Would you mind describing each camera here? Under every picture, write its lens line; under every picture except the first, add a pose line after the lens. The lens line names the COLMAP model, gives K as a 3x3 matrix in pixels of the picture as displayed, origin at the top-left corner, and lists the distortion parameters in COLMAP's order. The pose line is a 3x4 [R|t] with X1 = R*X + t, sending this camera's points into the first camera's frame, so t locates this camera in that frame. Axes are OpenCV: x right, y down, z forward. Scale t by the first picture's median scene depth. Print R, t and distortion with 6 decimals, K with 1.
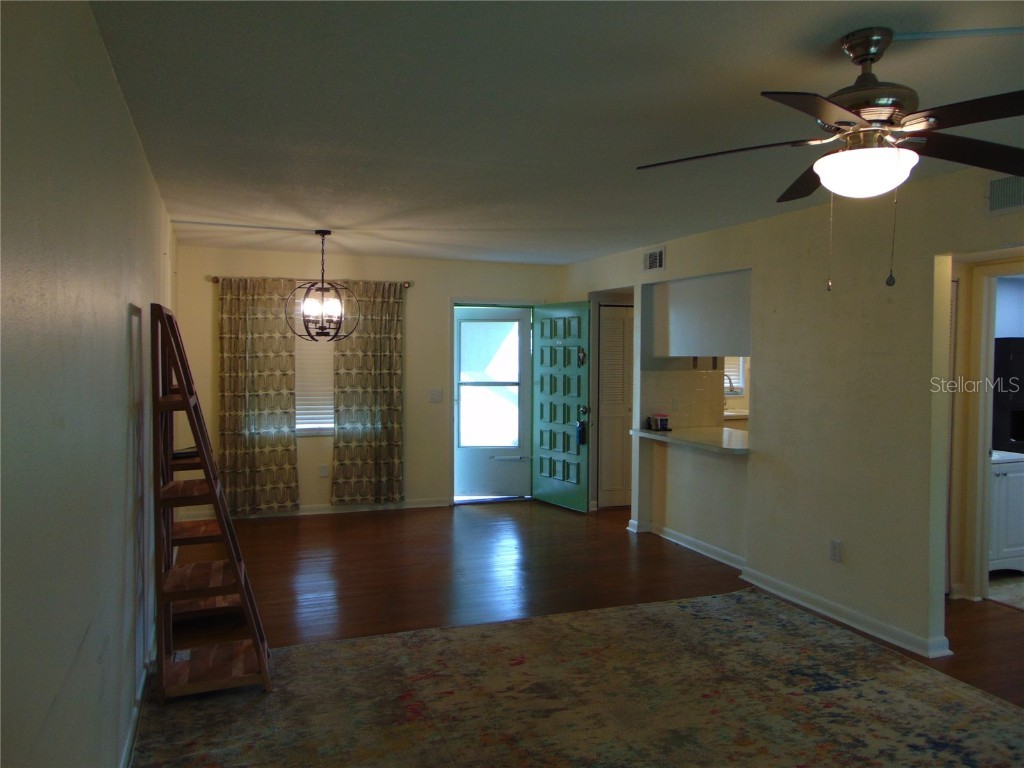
lens RADIAL K [[766.4, 0, 512.0], [0, 766.4, 384.0], [0, 0, 1]] dist [-0.064220, 0.126632]
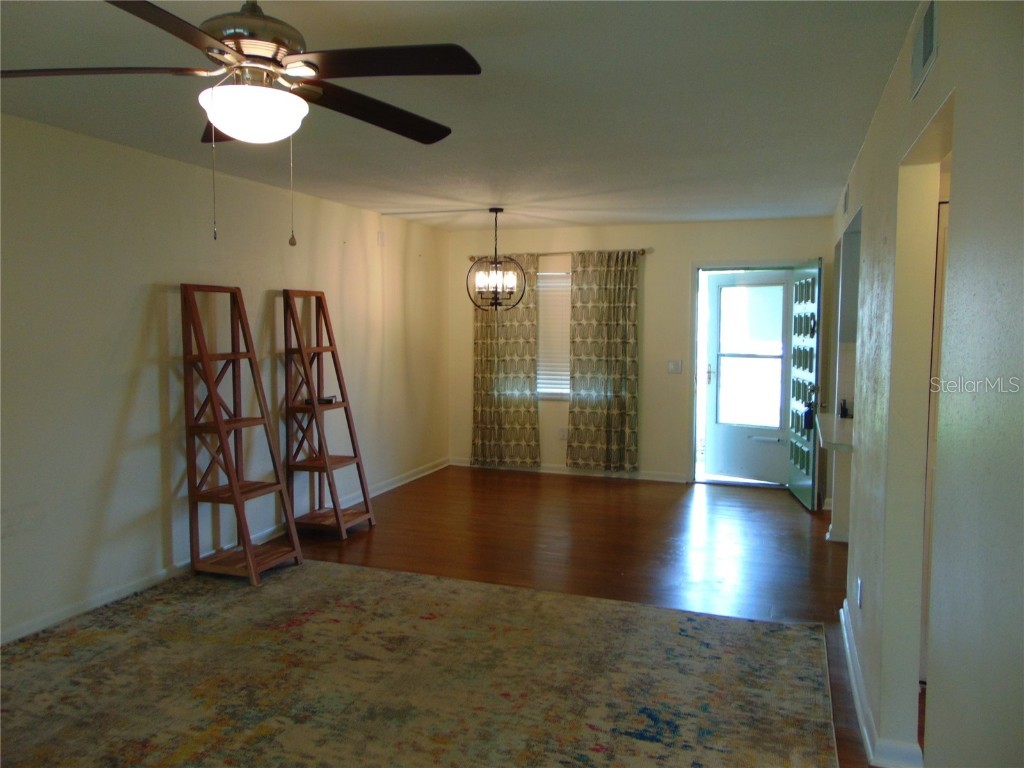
lens RADIAL K [[766.4, 0, 512.0], [0, 766.4, 384.0], [0, 0, 1]] dist [-0.064220, 0.126632]
pose [[0.755058, 0.046563, -0.654002, 0.626979], [-0.023089, 0.998745, 0.044451, -0.000993], [0.655251, -0.018463, 0.755186, 0.243428]]
